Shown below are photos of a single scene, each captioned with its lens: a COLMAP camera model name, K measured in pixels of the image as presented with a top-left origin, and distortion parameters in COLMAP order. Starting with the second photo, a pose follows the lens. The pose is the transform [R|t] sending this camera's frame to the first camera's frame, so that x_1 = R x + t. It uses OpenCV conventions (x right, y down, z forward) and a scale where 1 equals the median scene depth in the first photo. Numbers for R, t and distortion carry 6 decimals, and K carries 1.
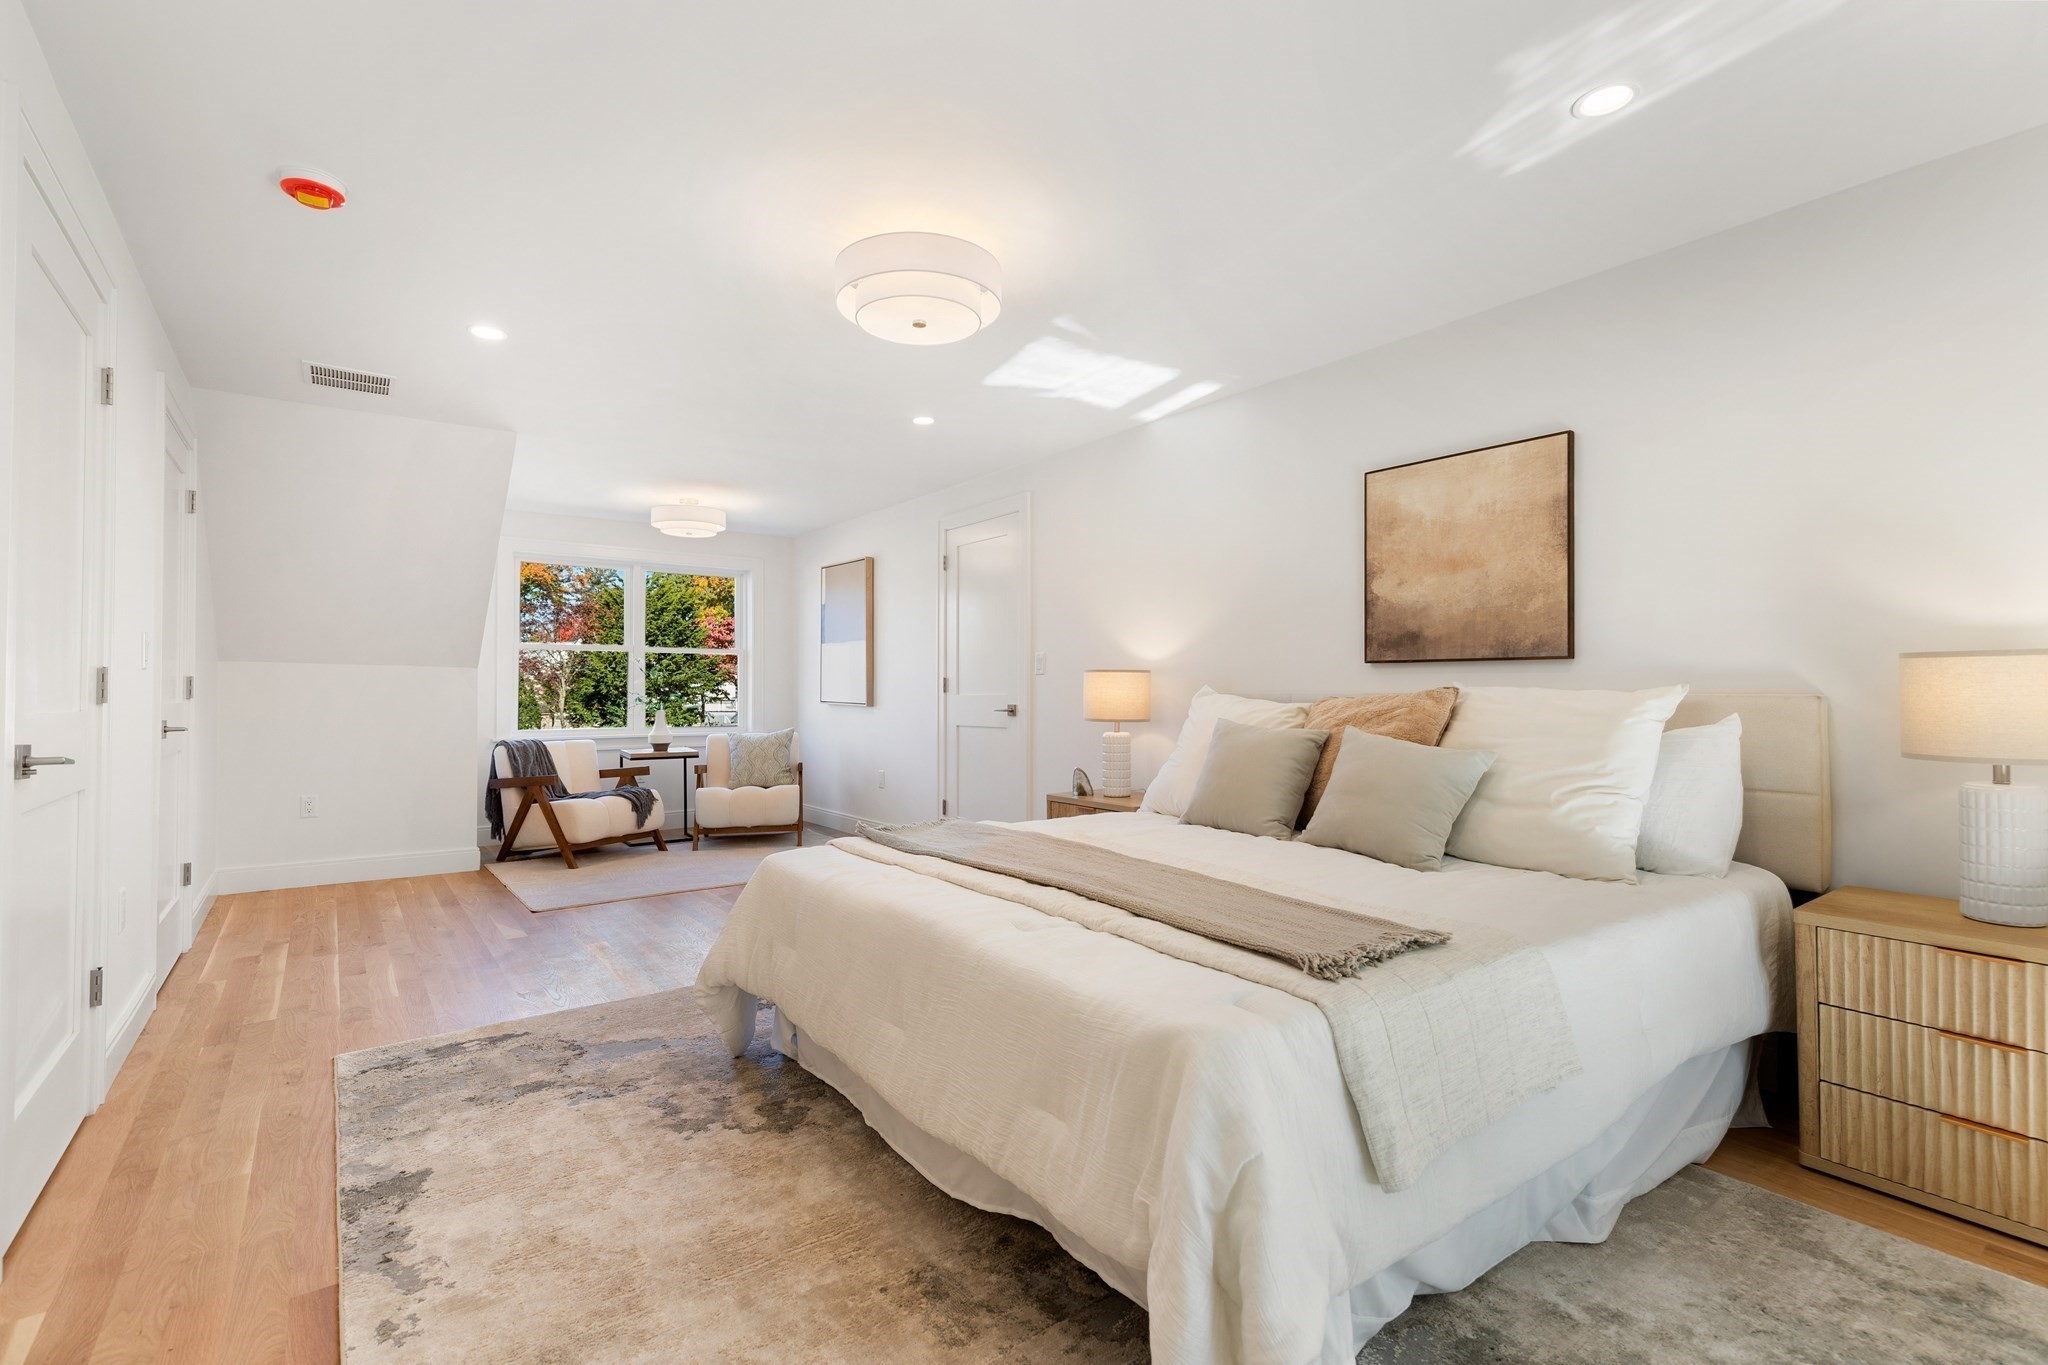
lens RADIAL K [[936.7, 0, 1007.0], [0, 936.7, 676.6], [0, 0, 1]] dist [0.000483, -0.000368]
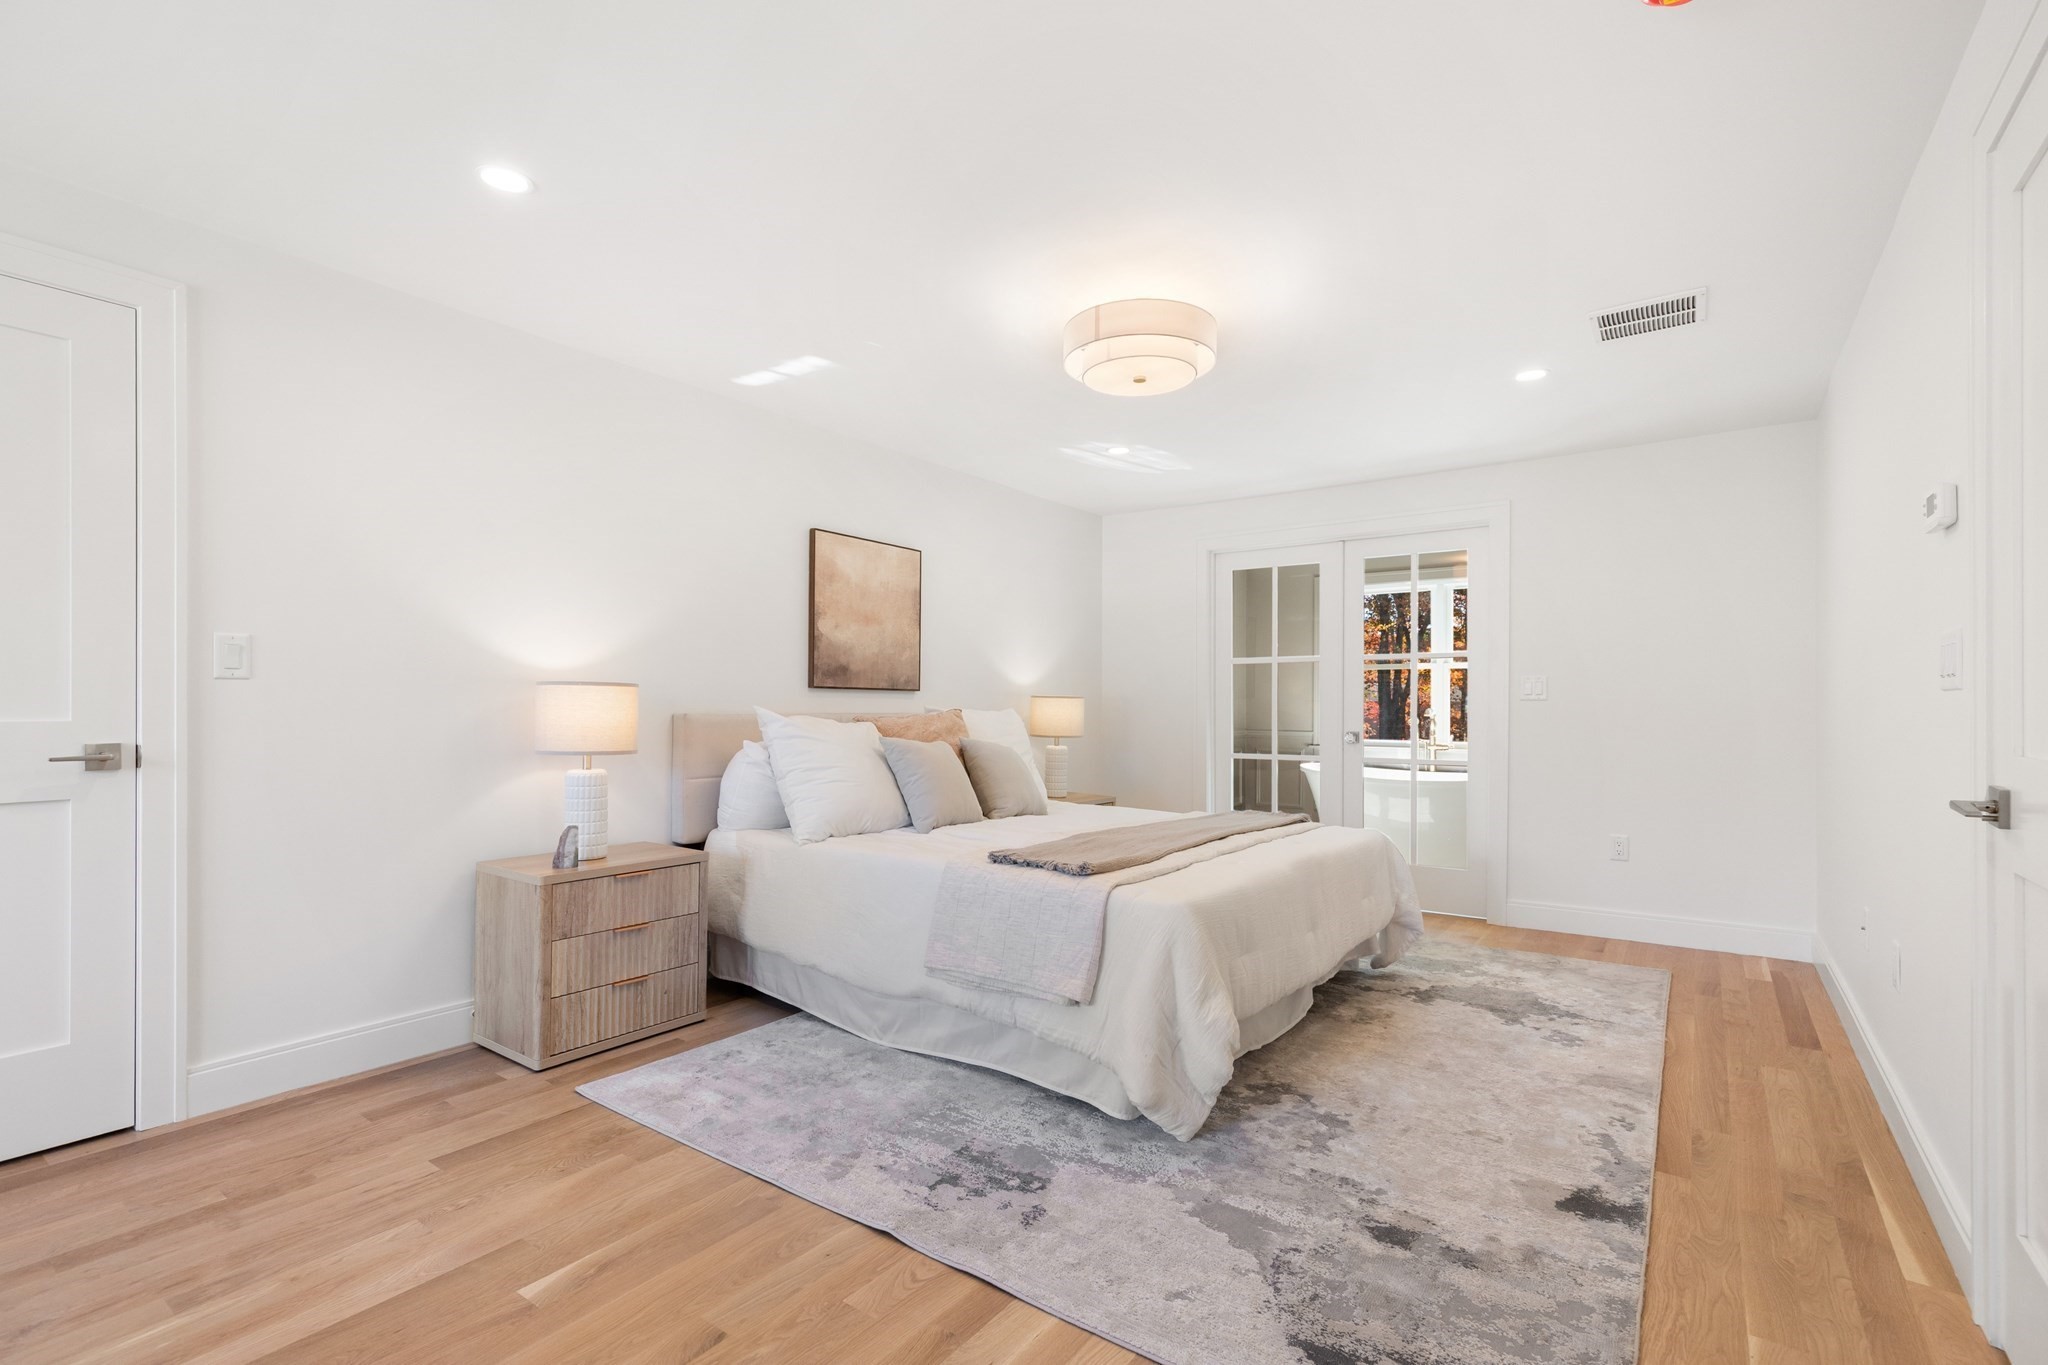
lens RADIAL K [[926.3, 0, 1020.6], [0, 926.3, 716.4], [0, 0, 1]] dist [-0.028681, -0.000127]
pose [[-0.306257, -0.007539, 0.951919, -0.867394], [-0.014310, 0.999892, 0.003315, 0.014568], [-0.951841, -0.012607, -0.306331, 1.182106]]
